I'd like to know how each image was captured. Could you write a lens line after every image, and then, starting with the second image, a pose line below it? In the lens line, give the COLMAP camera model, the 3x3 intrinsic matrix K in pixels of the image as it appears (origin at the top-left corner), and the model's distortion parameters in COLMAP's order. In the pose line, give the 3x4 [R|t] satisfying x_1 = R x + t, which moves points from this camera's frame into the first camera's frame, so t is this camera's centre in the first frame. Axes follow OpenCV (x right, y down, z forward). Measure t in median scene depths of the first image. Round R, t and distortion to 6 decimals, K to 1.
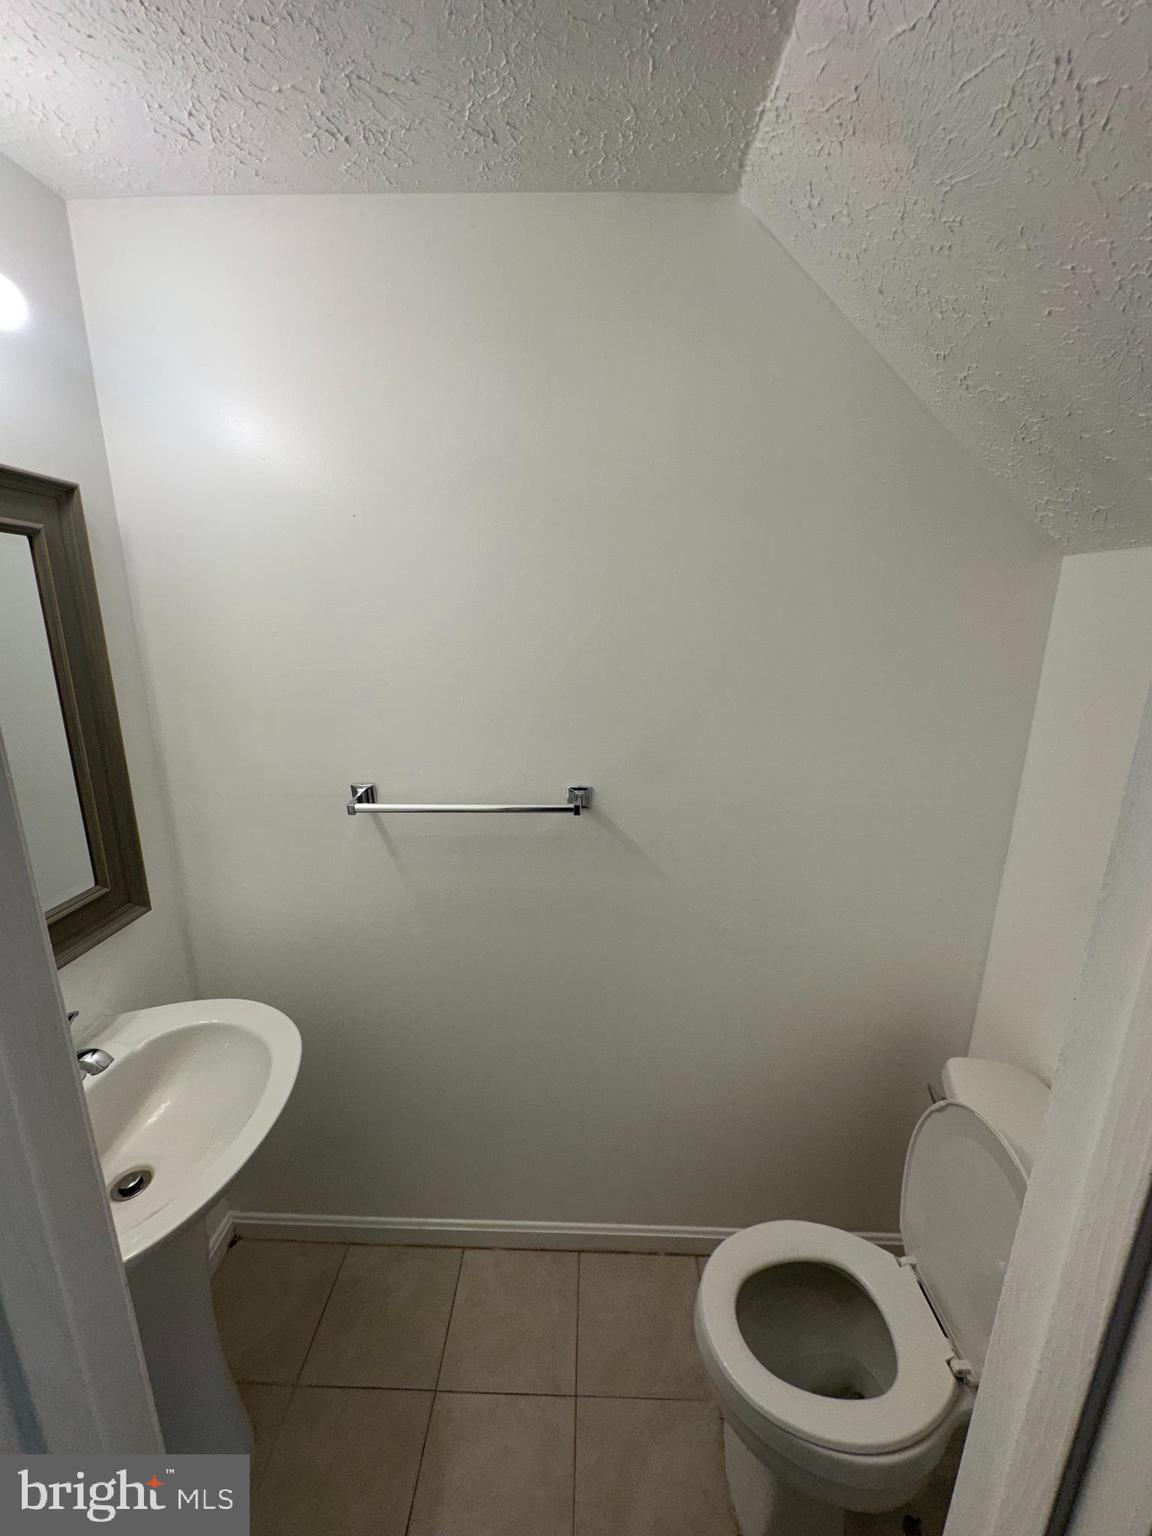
lens RADIAL K [[613.1, 0, 578.5], [0, 613.1, 769.2], [0, 0, 1]] dist [-0.002620, 0.000662]
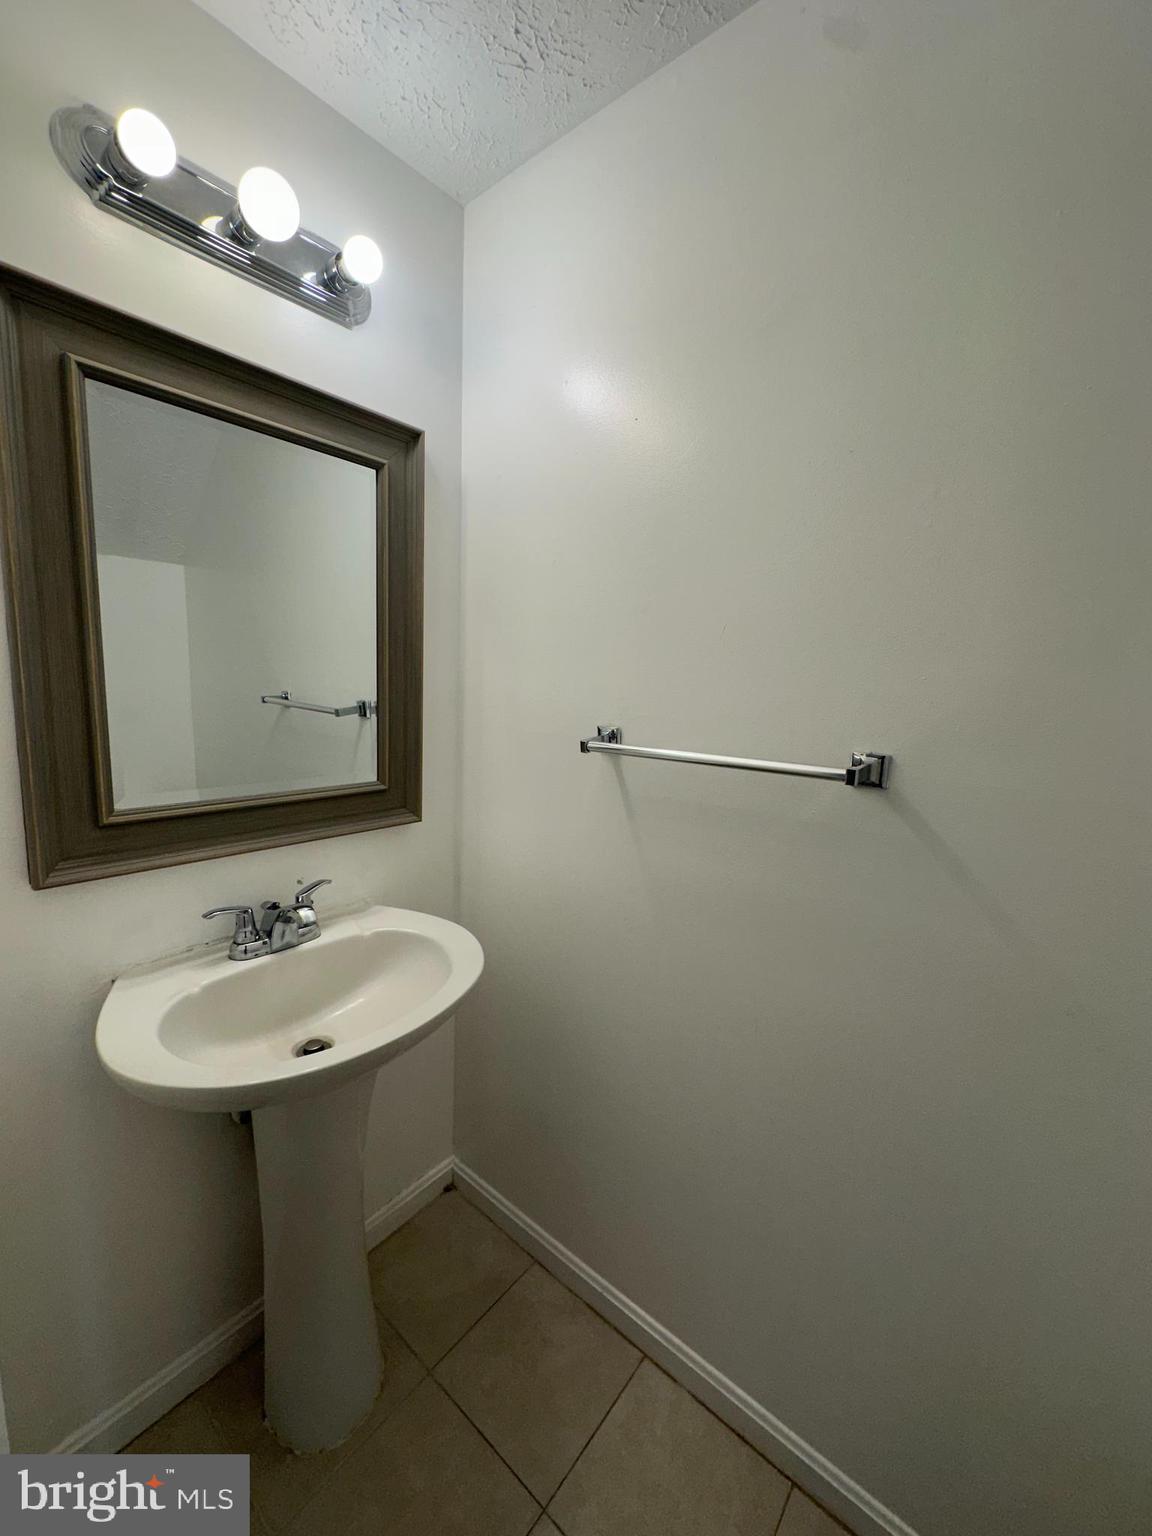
lens RADIAL K [[613.1, 0, 575.1], [0, 613.1, 765.9], [0, 0, 1]] dist [-0.002620, 0.000662]
pose [[0.786979, 0.117377, -0.605711, 0.167850], [-0.184041, 0.981703, -0.048879, 0.146550], [0.588891, 0.149942, 0.794182, 0.307269]]
